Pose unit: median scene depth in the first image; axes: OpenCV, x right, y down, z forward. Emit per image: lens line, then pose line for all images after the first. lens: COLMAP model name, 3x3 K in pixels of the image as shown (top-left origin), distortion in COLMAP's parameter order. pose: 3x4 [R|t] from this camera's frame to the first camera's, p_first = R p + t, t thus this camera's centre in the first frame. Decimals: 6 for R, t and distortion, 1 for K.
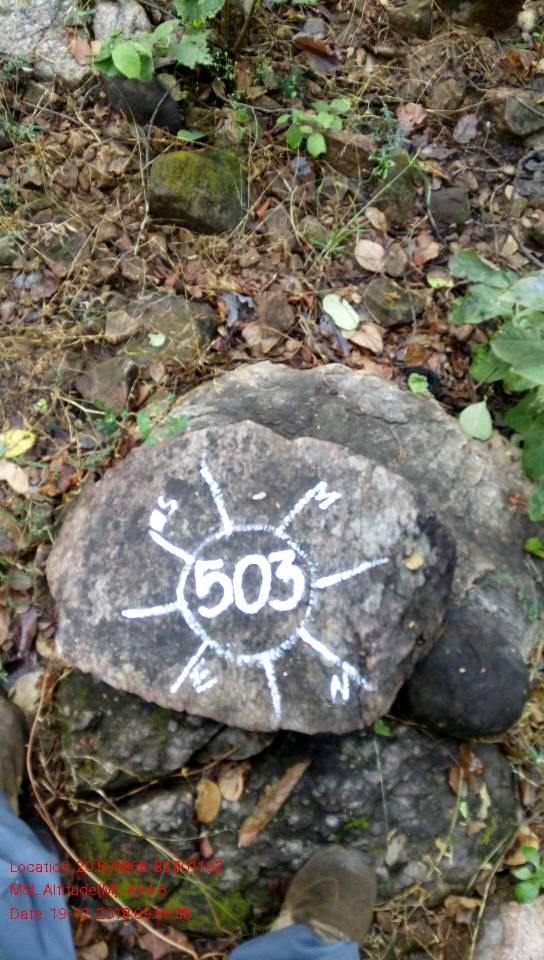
lens RADIAL K [[719.2, 0, 269.7], [0, 719.2, 478.8], [0, 0, 1]] dist [0.127669, -0.204216]
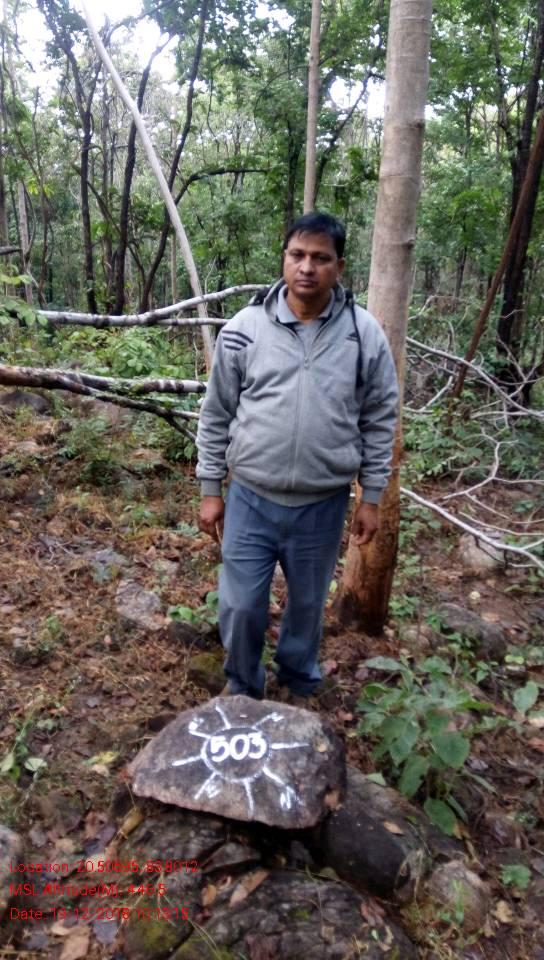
lens RADIAL K [[719.2, 0, 269.7], [0, 719.2, 478.8], [0, 0, 1]] dist [0.127669, -0.204216]
pose [[0.999829, 0.005542, 0.017633, 0.018831], [0.011463, 0.562448, -0.826753, 1.375731], [-0.014500, 0.826814, 0.562288, -0.734980]]
